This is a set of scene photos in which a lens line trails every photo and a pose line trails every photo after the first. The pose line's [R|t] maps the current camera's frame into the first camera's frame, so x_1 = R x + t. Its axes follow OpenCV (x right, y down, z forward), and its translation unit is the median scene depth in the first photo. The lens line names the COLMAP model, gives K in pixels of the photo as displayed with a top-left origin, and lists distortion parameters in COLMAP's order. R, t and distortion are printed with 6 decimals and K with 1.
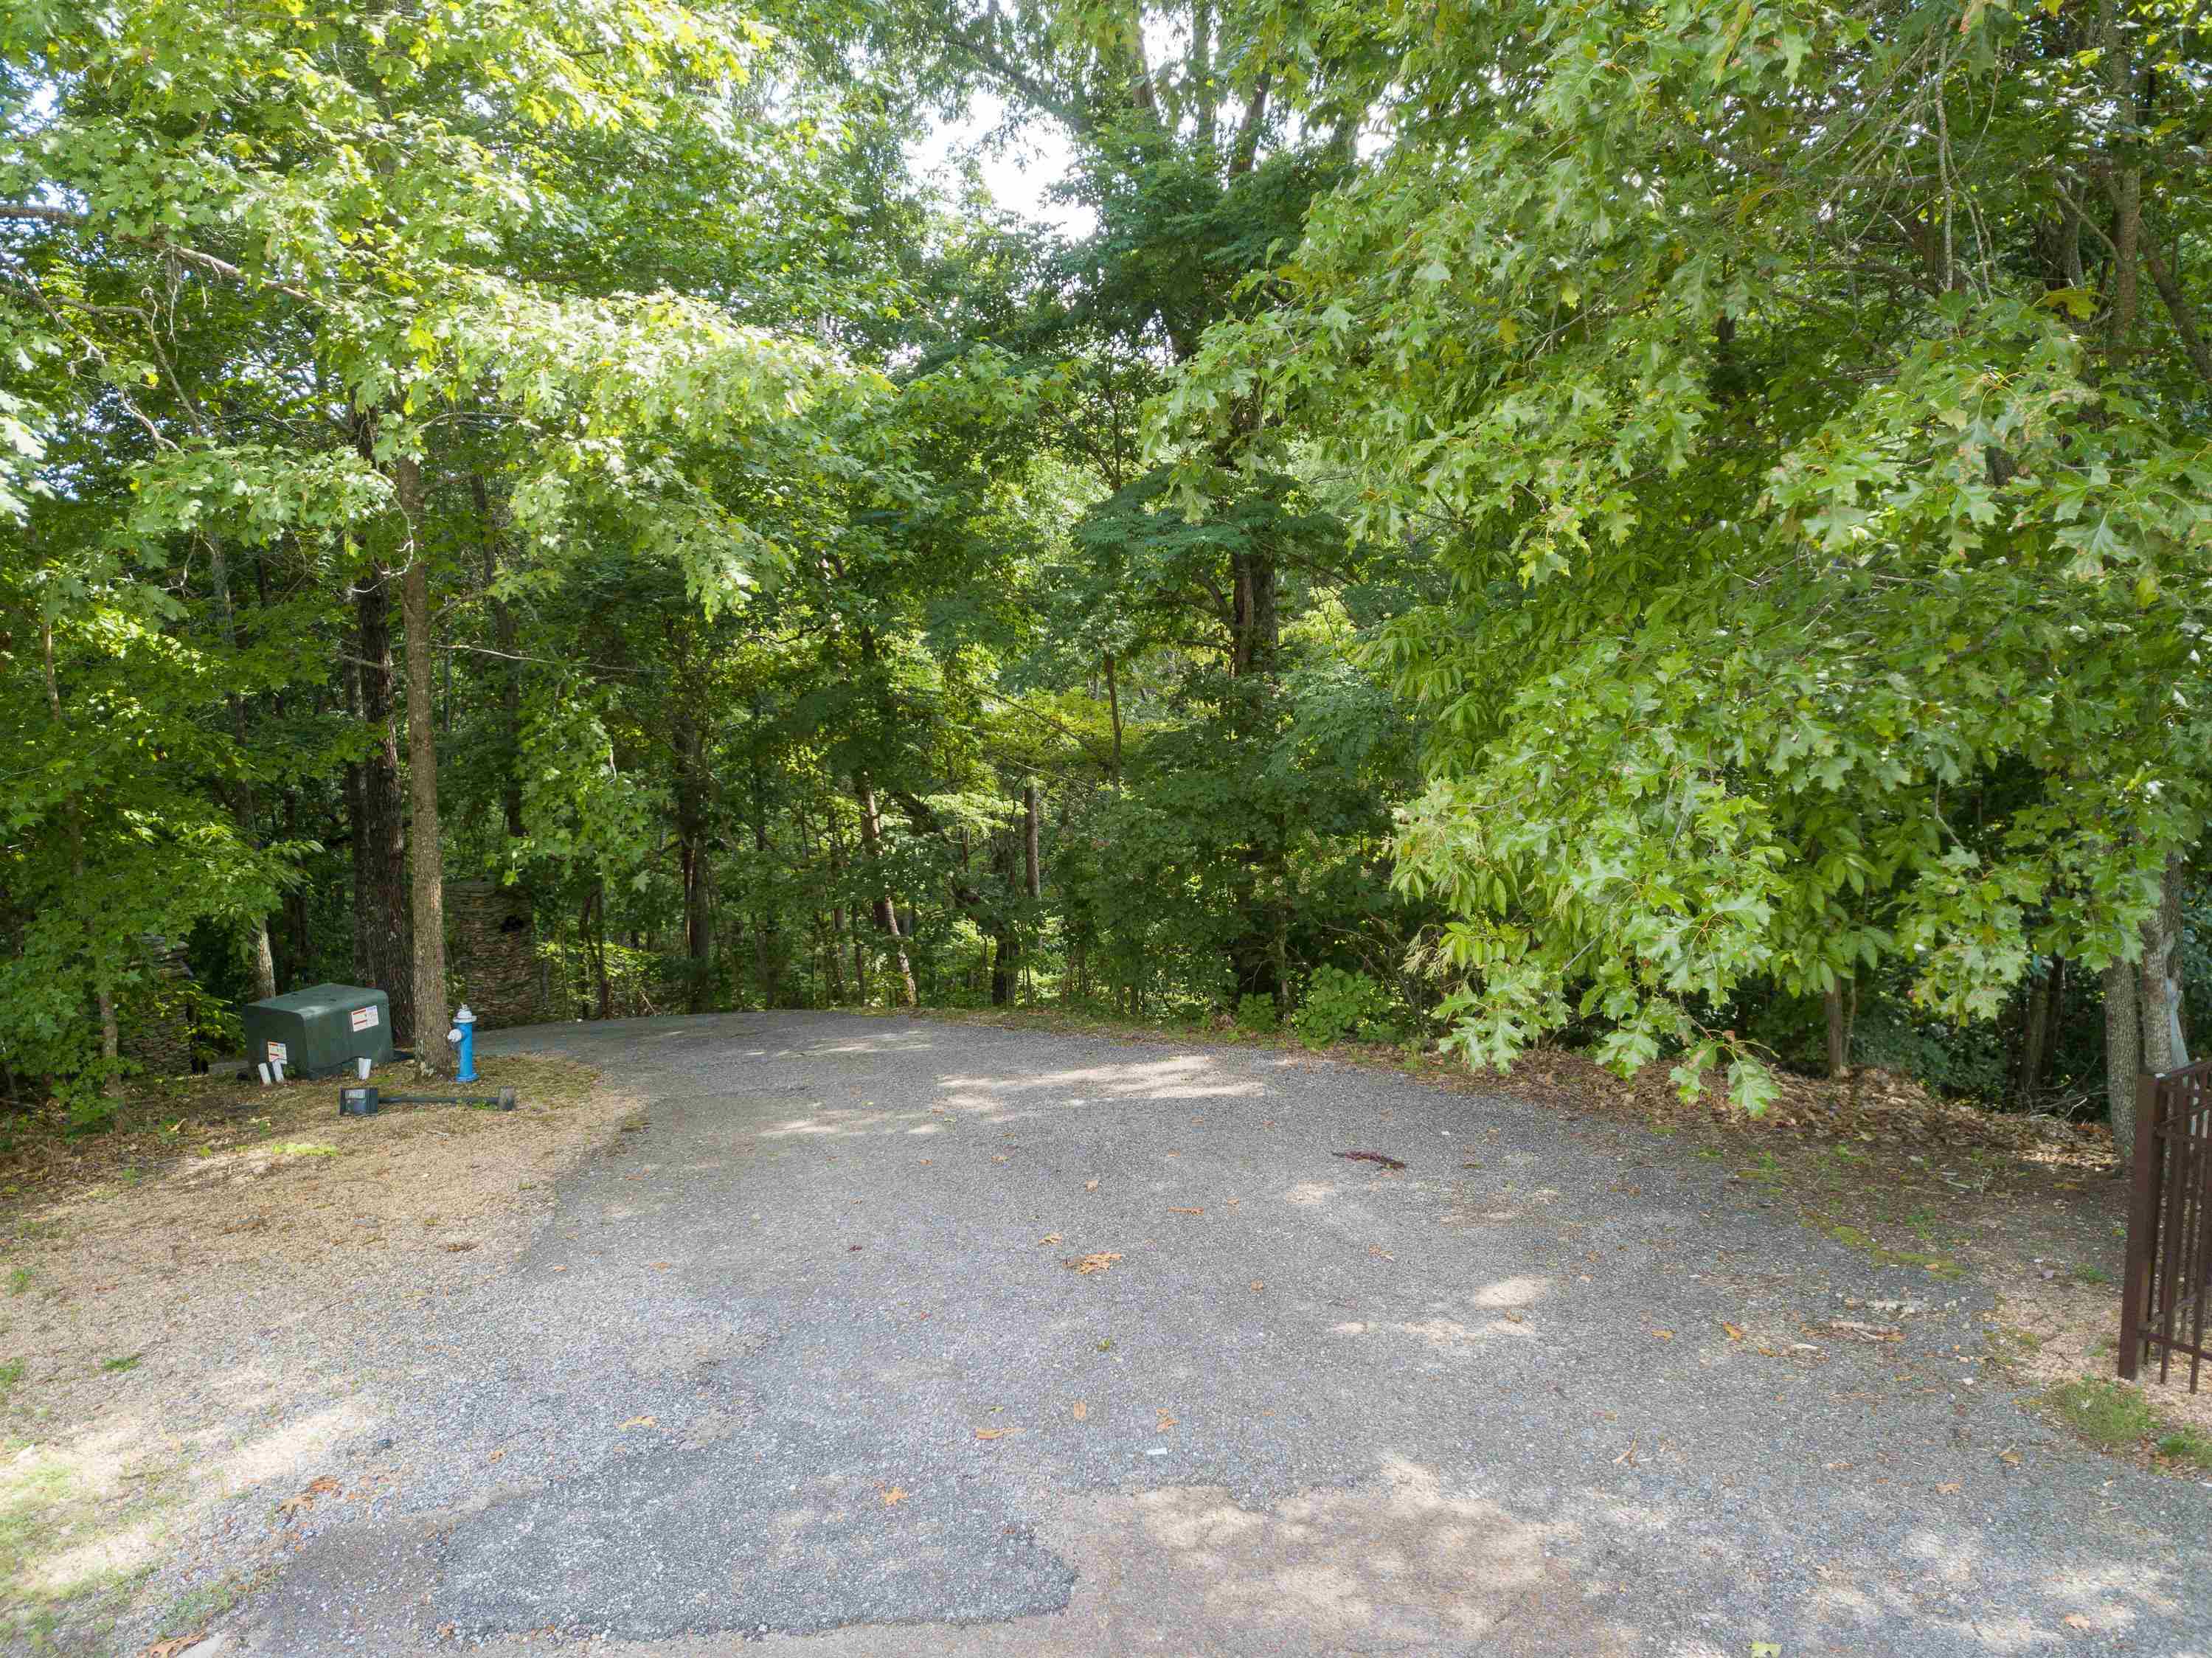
lens RADIAL K [[1685.7, 0, 1113.5], [0, 1685.7, 821.2], [0, 0, 1]] dist [0.024601, 0.001610]
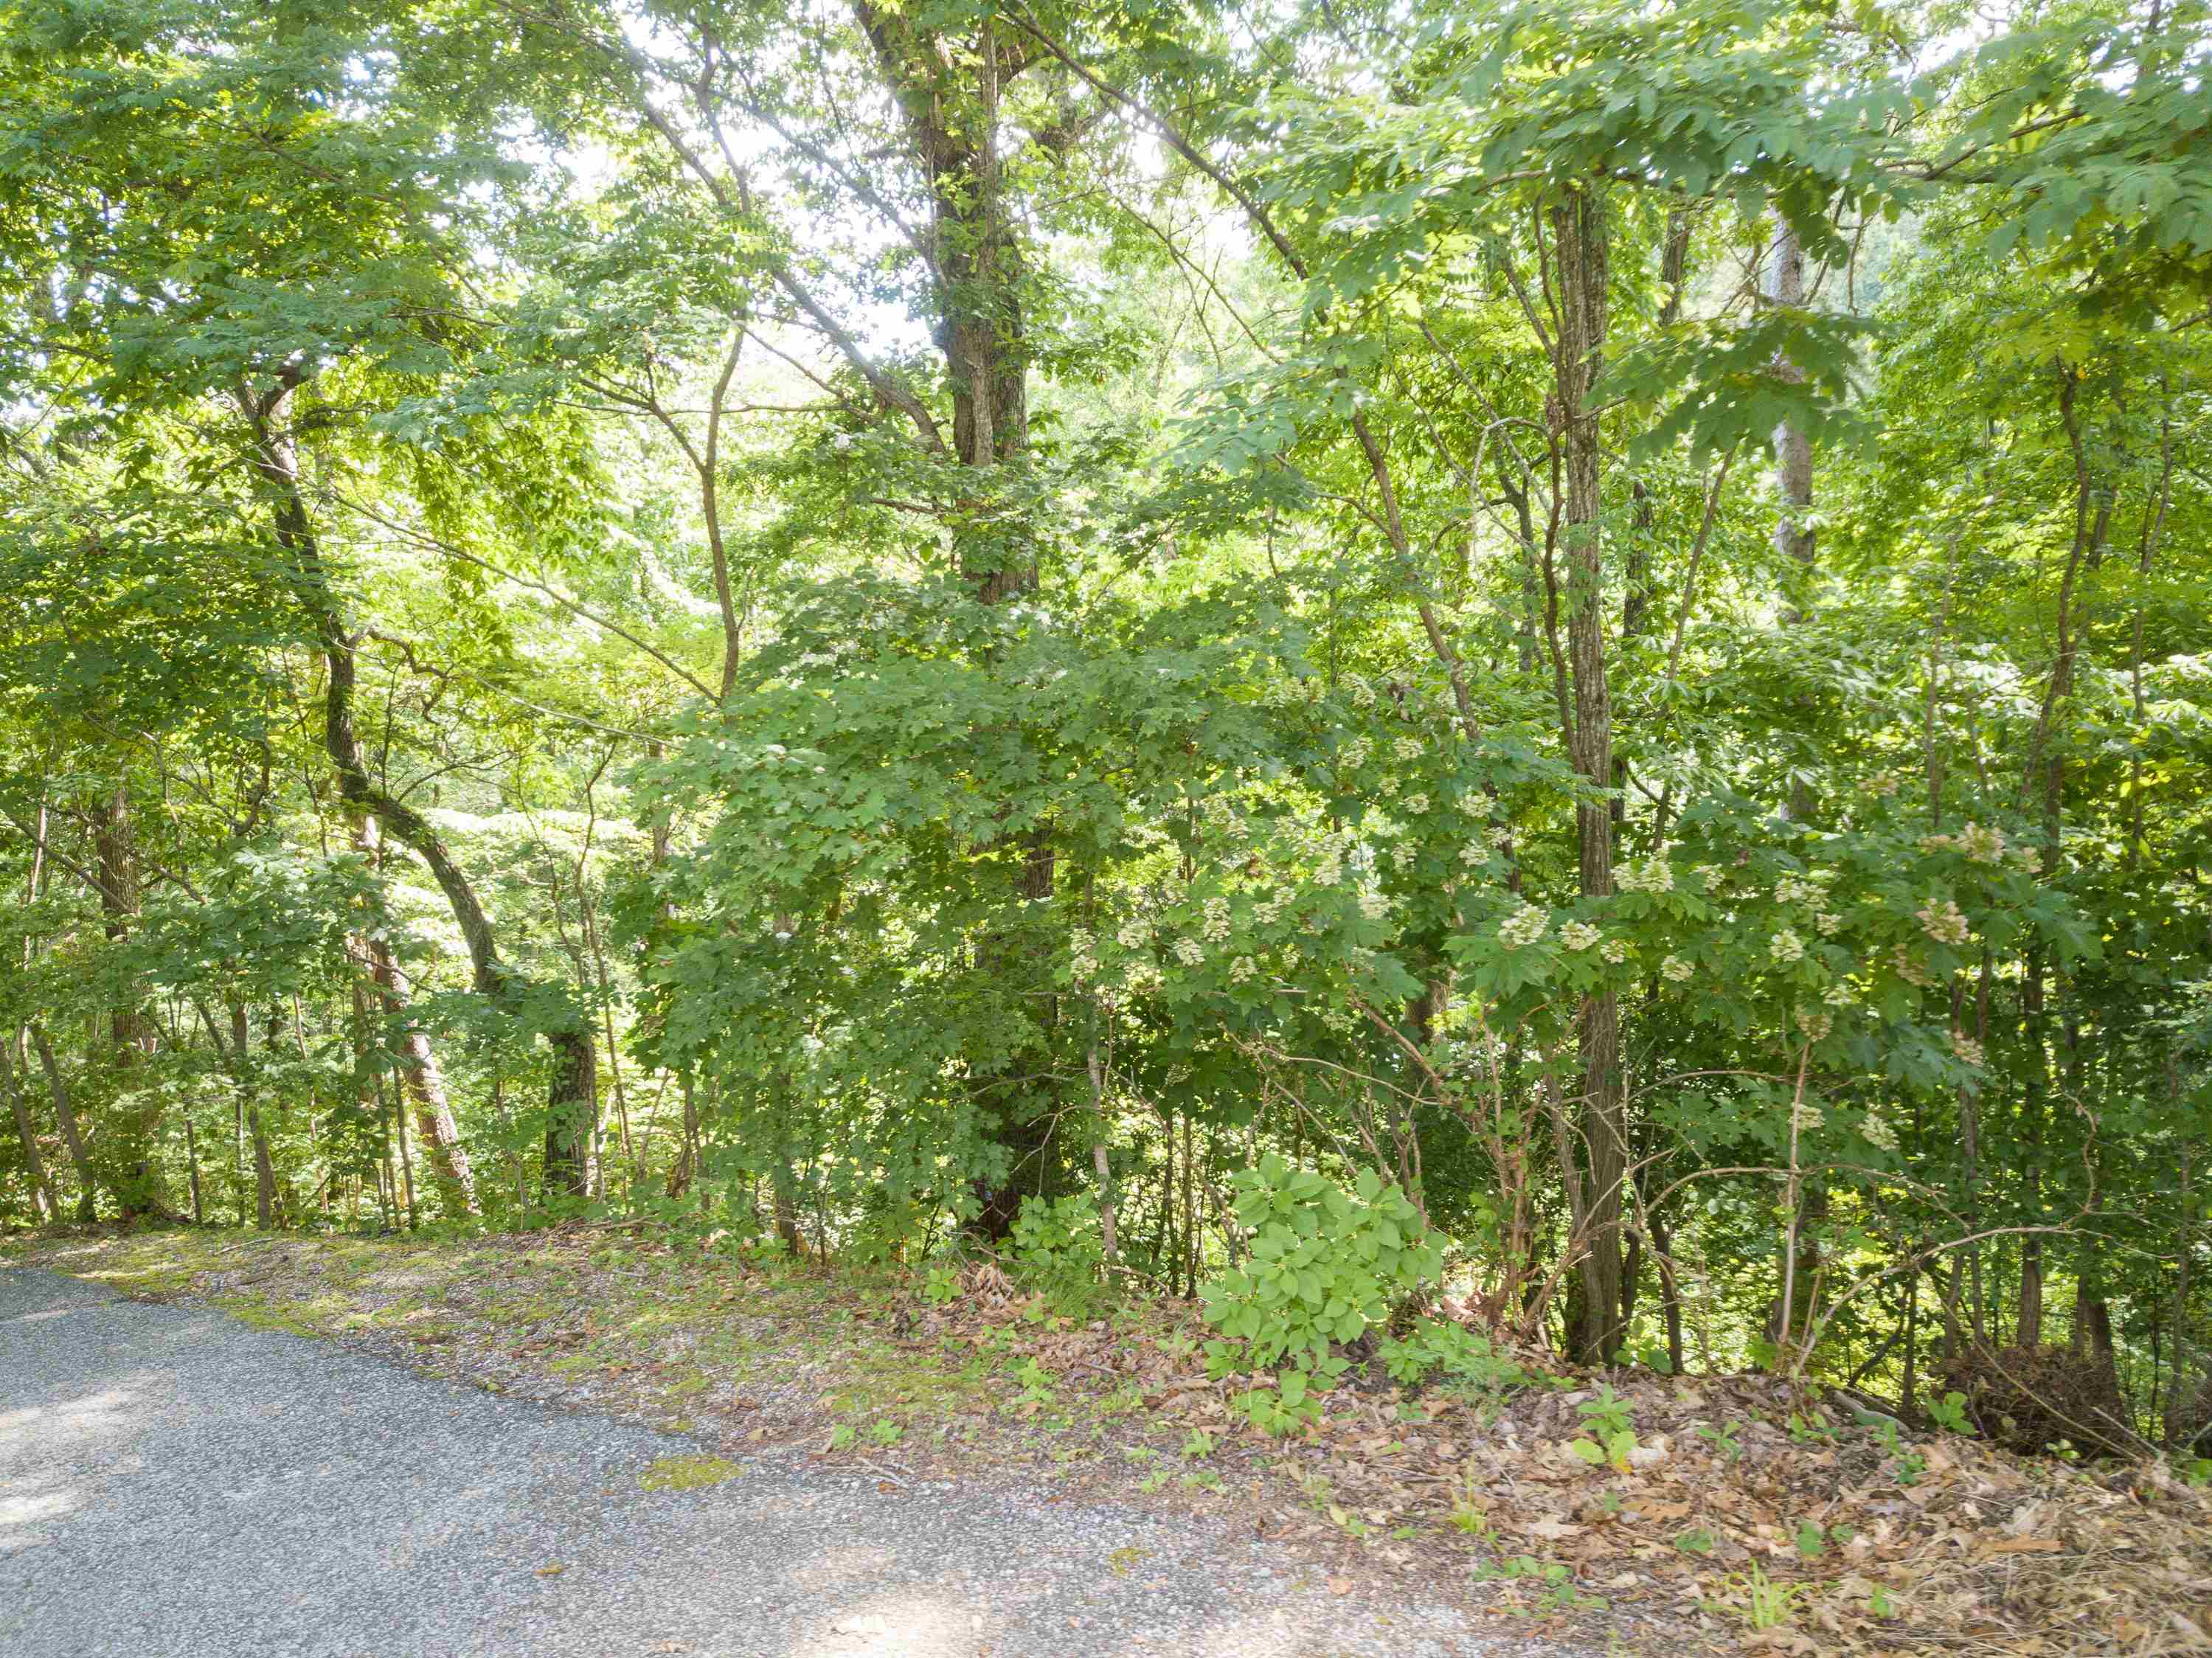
lens RADIAL K [[1685.7, 0, 1113.5], [0, 1685.7, 821.2], [0, 0, 1]] dist [0.024601, 0.001610]
pose [[0.983810, -0.021535, 0.177915, 0.058854], [0.025731, 0.999442, -0.021310, 0.035105], [-0.177357, 0.025543, 0.983815, 1.248066]]
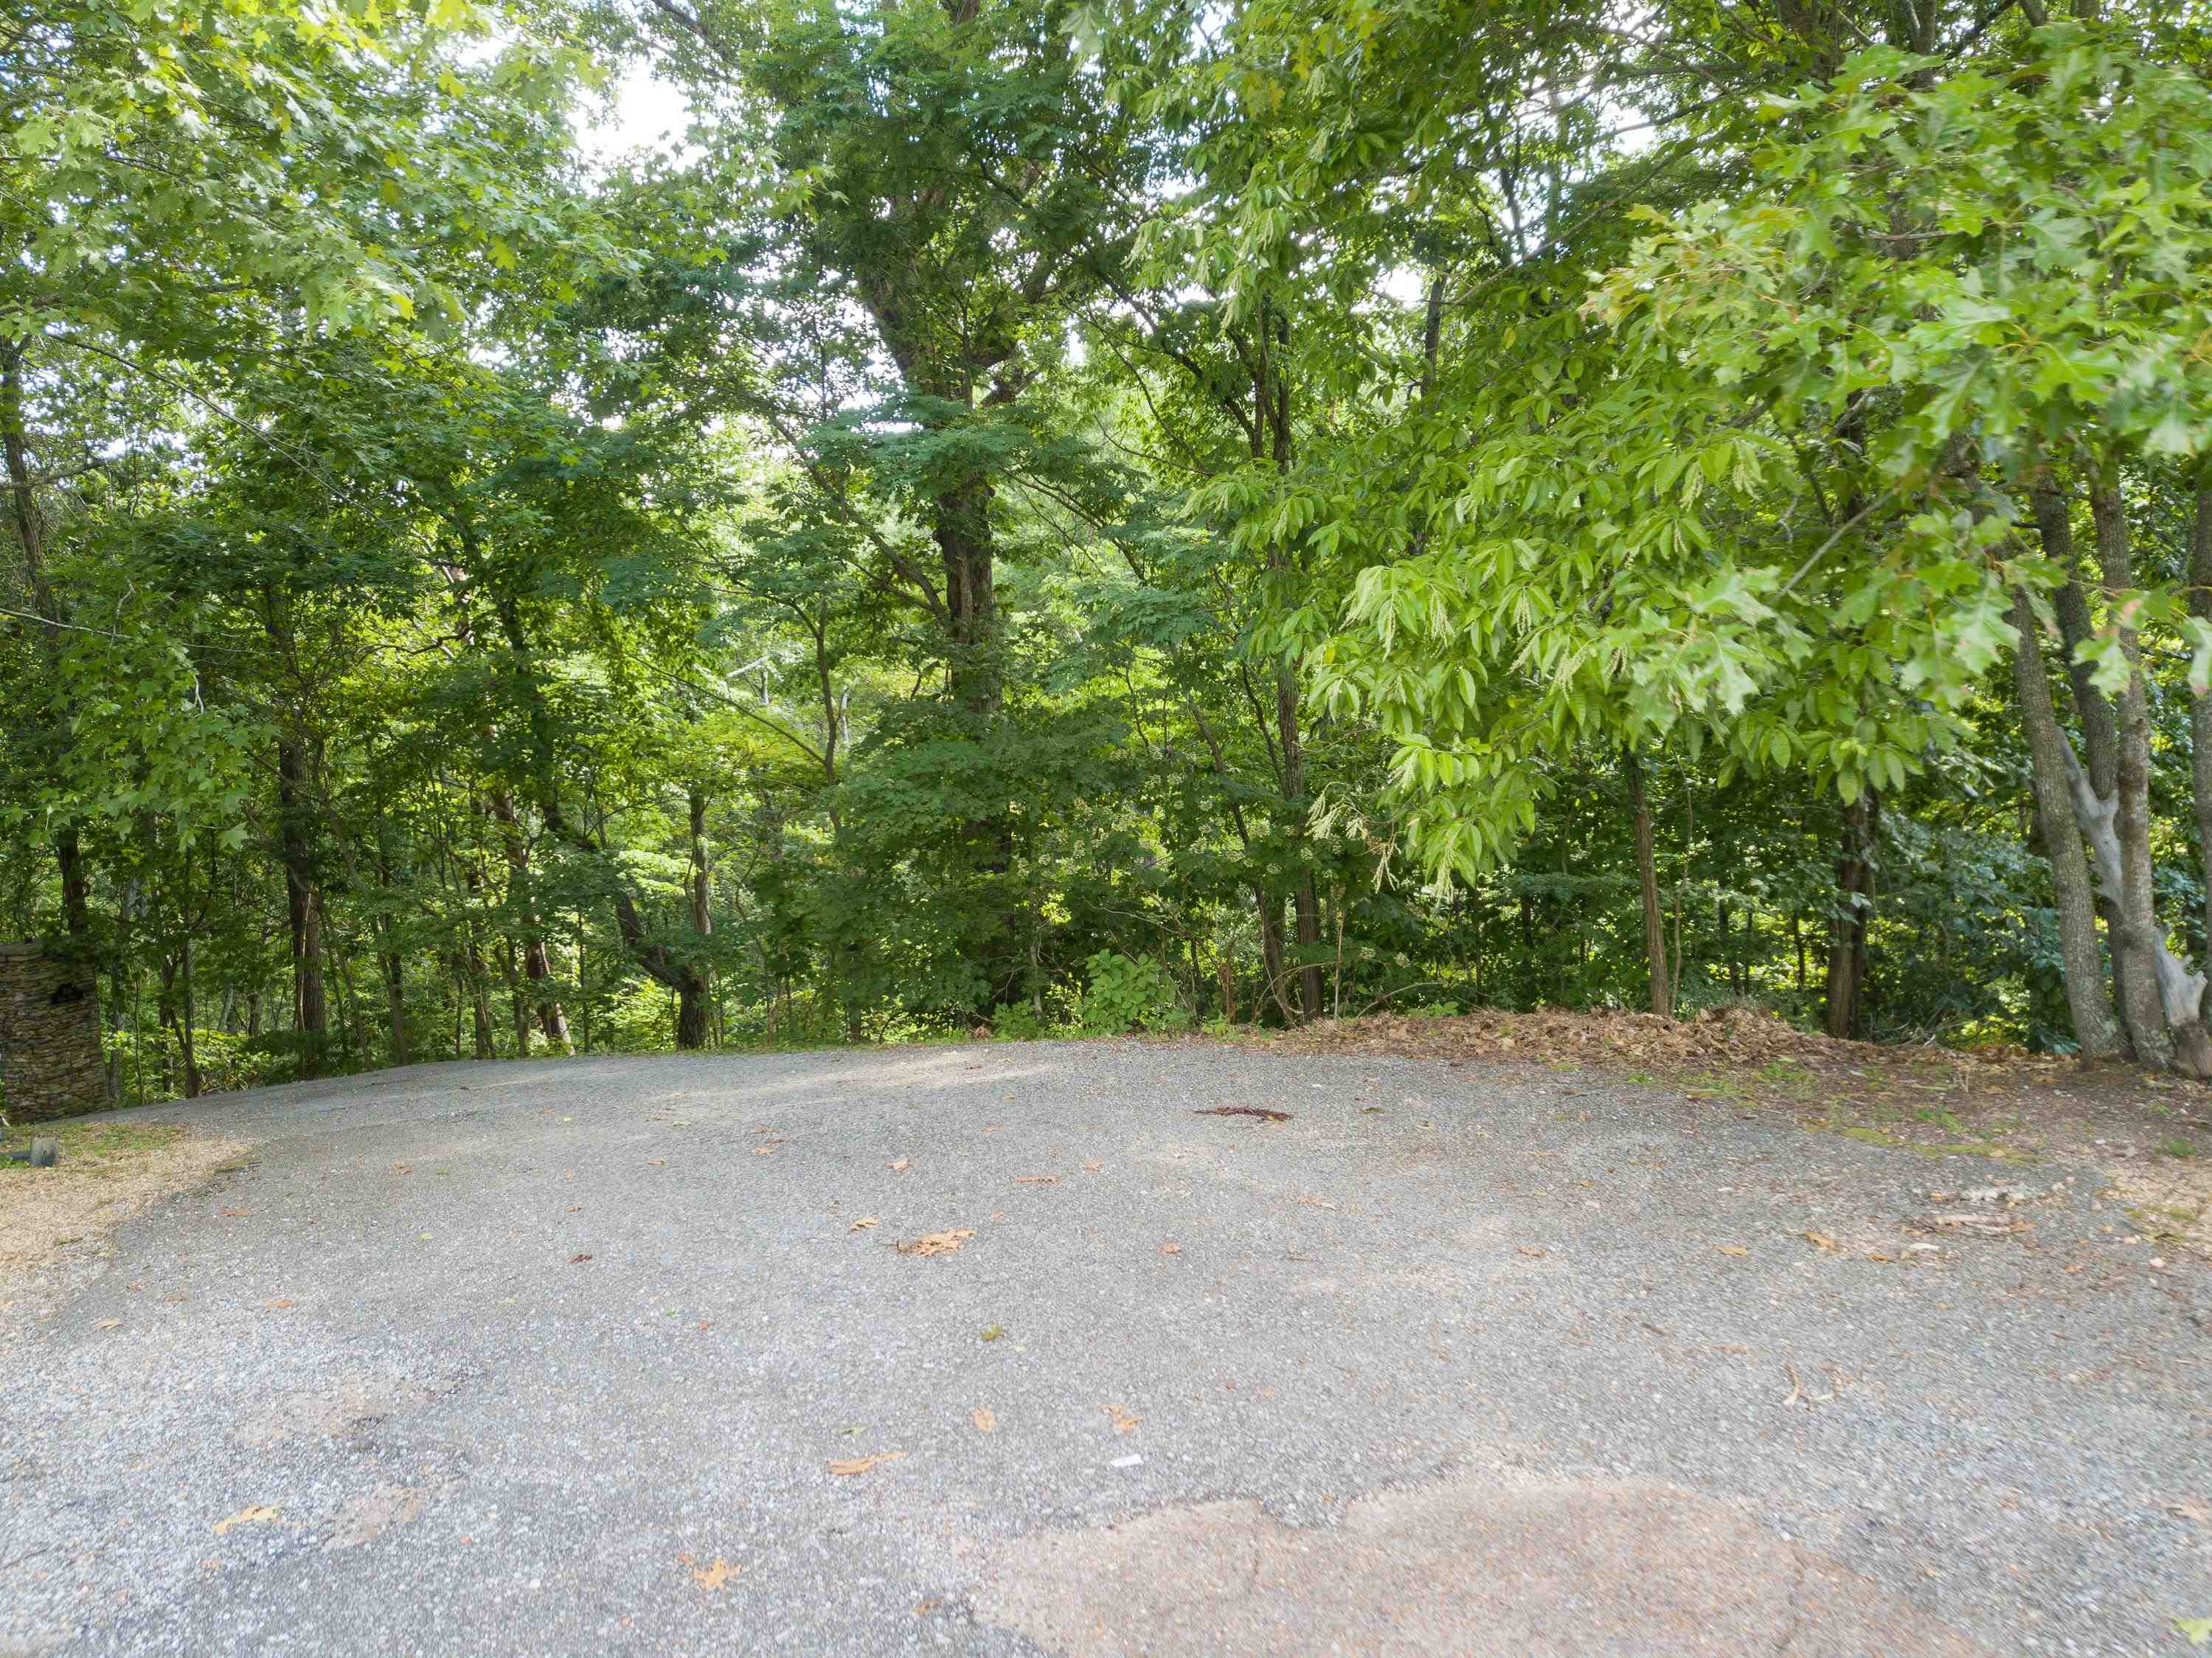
lens RADIAL K [[1685.7, 0, 1113.5], [0, 1685.7, 821.2], [0, 0, 1]] dist [0.024601, 0.001610]
pose [[0.978773, -0.025516, 0.203354, -0.082182], [0.037987, 0.997613, -0.057664, 0.132048], [-0.201397, 0.064164, 0.977406, 0.282194]]
